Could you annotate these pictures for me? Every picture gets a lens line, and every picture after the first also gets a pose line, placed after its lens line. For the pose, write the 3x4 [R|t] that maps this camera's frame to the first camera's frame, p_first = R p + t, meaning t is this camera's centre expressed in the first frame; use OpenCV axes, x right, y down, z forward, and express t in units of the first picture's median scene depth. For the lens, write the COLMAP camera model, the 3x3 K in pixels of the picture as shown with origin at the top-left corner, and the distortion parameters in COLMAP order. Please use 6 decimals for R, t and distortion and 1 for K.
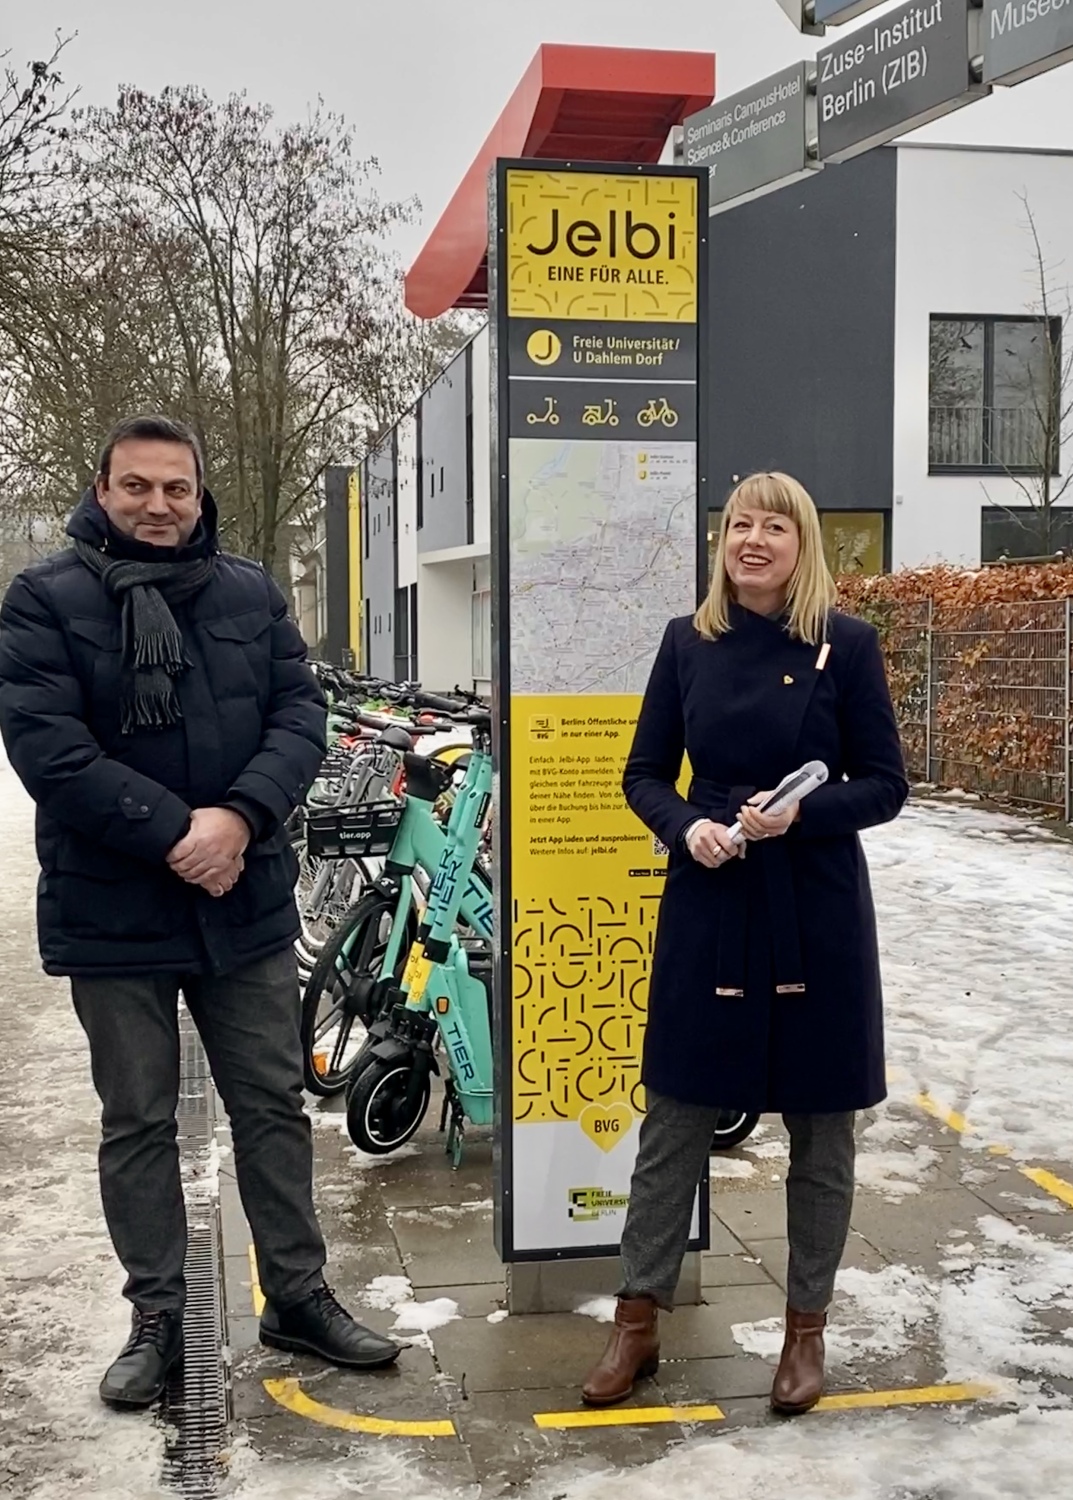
lens RADIAL K [[1956.3, 0, 537.3], [0, 1956.3, 748.5], [0, 0, 1]] dist [0.087671, 0.000000]
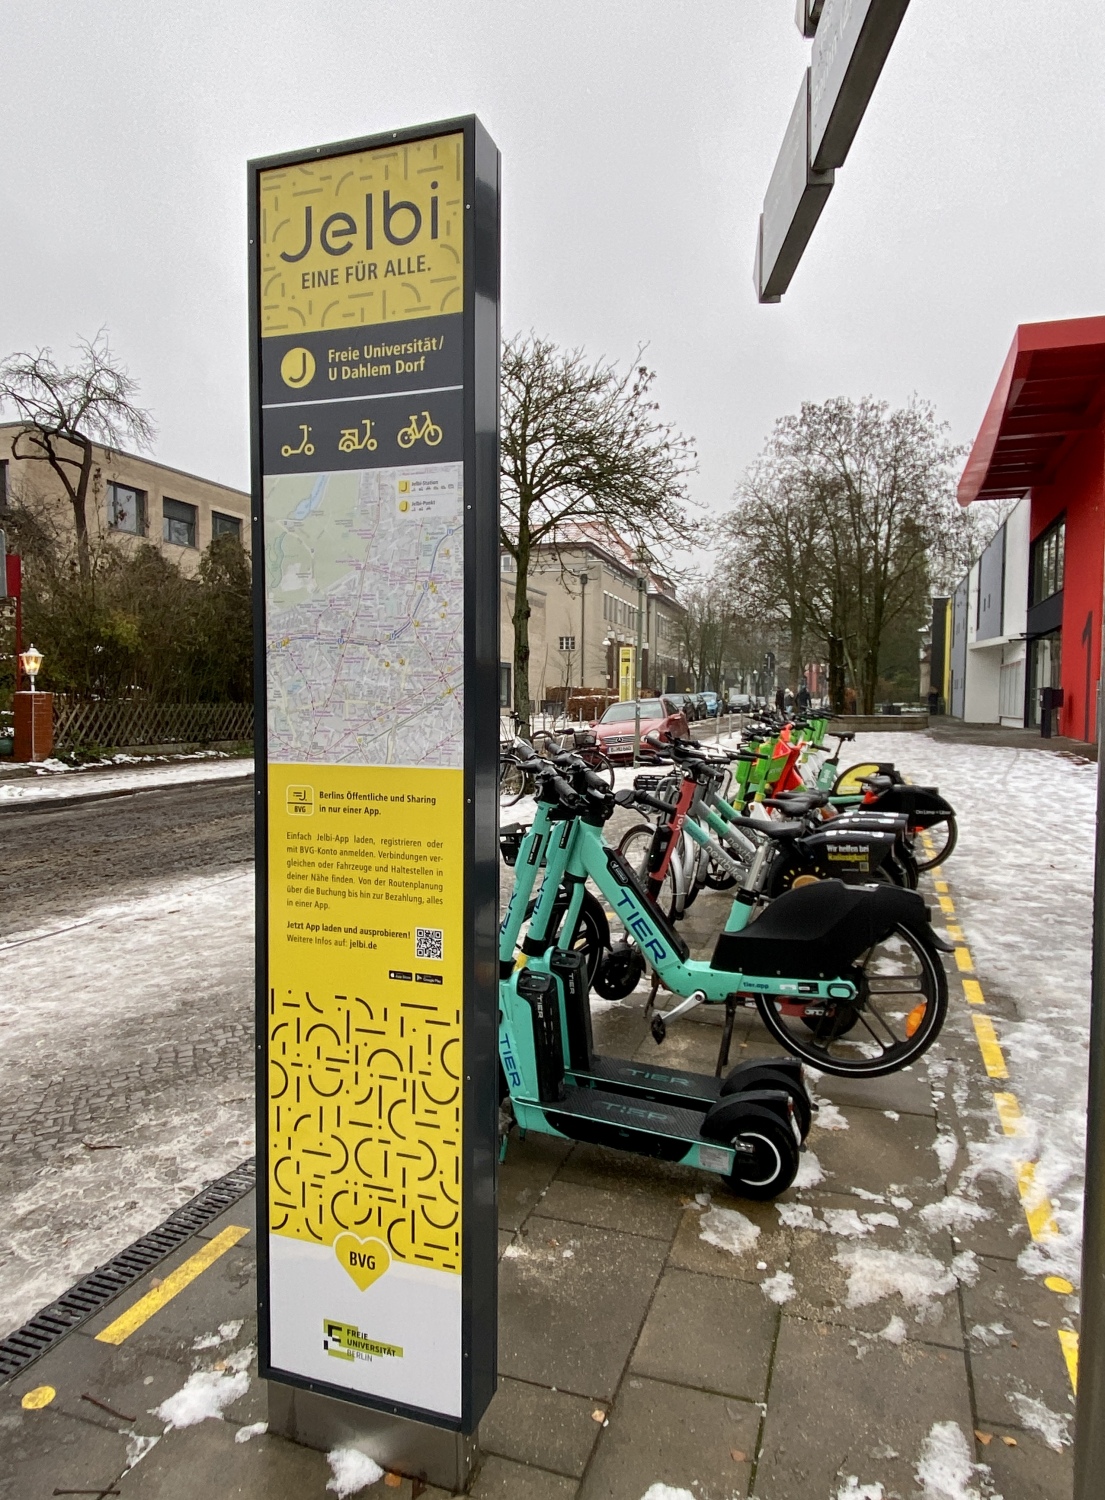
lens RADIAL K [[936.6, 0, 556.3], [0, 936.6, 742.9], [0, 0, 1]] dist [0.027656, -0.028688]
pose [[0.869364, 0.033374, -0.493044, 0.311793], [-0.033126, 0.999408, 0.009239, -0.044275], [0.493060, 0.008301, 0.869956, 0.683790]]
